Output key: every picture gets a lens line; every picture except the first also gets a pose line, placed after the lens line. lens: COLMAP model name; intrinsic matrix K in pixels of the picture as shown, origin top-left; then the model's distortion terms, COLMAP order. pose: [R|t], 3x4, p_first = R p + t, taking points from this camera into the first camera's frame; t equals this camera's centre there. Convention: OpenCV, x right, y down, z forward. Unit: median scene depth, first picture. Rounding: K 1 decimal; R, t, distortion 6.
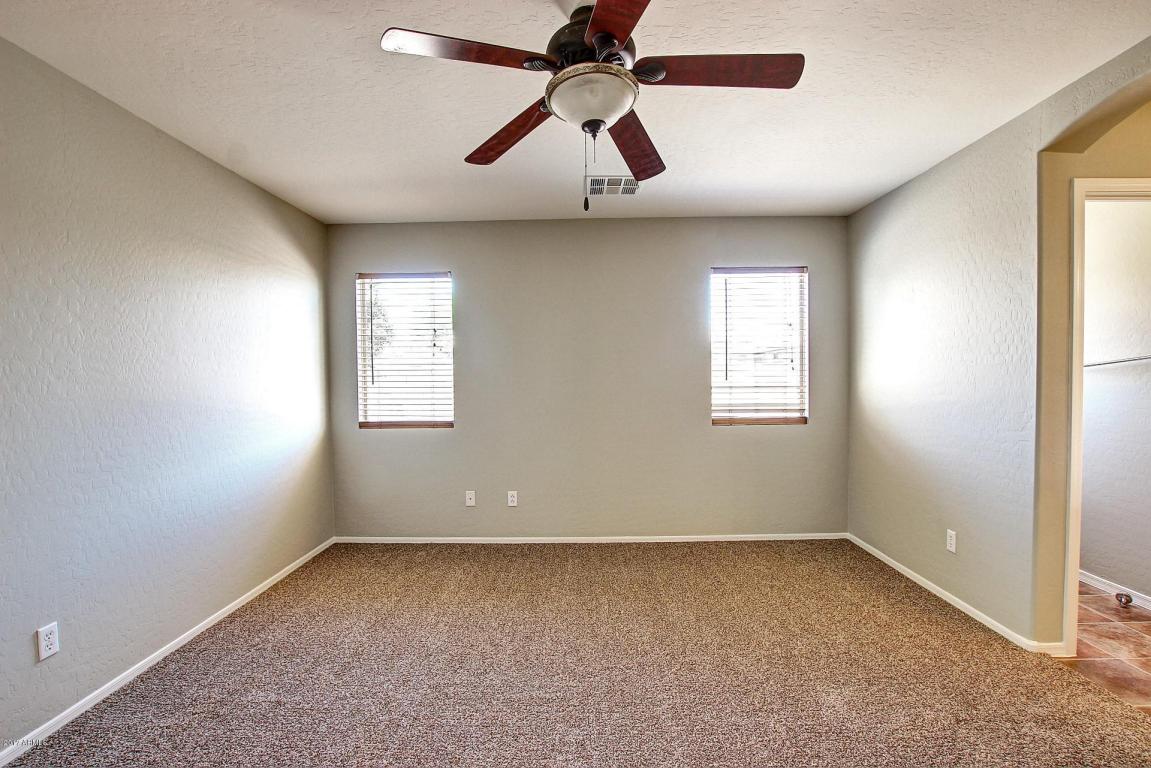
lens RADIAL K [[534.8, 0, 576.1], [0, 534.8, 390.9], [0, 0, 1]] dist [-0.031548, 0.001534]
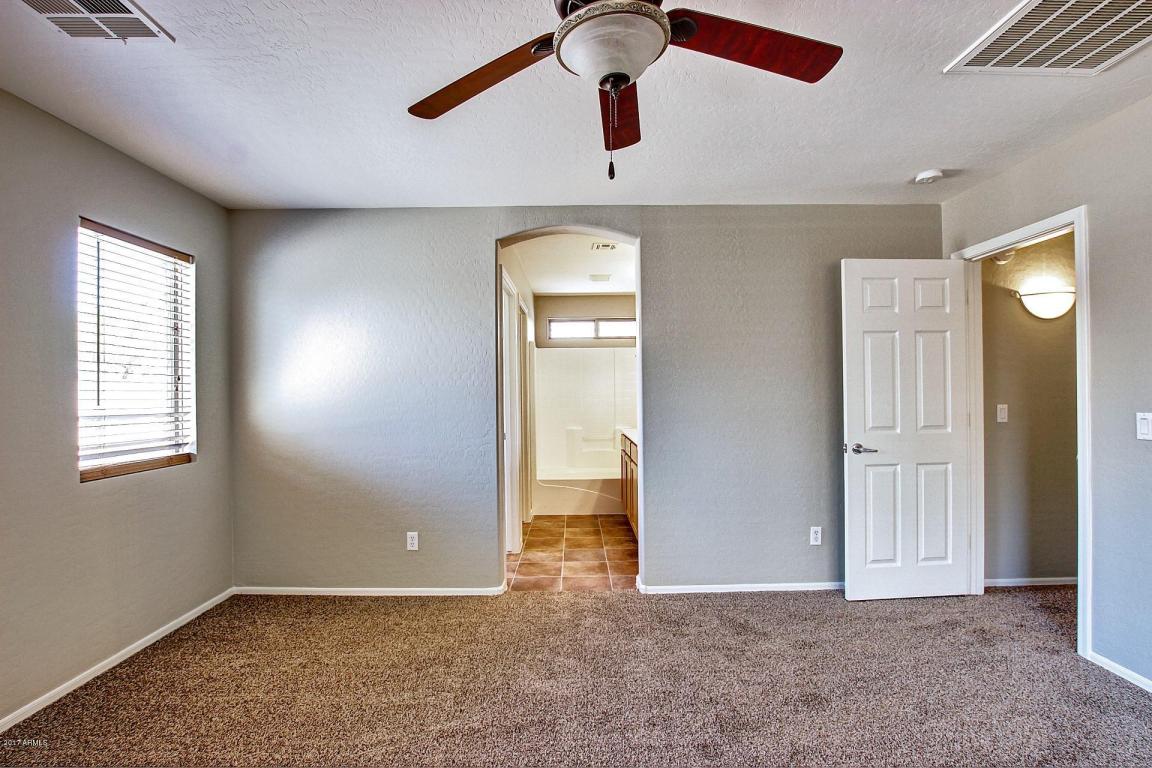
lens RADIAL K [[535.3, 0, 576.6], [0, 535.3, 390.9], [0, 0, 1]] dist [-0.031548, 0.001534]
pose [[-0.013166, 0.017518, 0.999760, -0.327656], [0.036767, 0.999179, -0.017023, -0.006459], [-0.999237, 0.036534, -0.013799, 0.464528]]
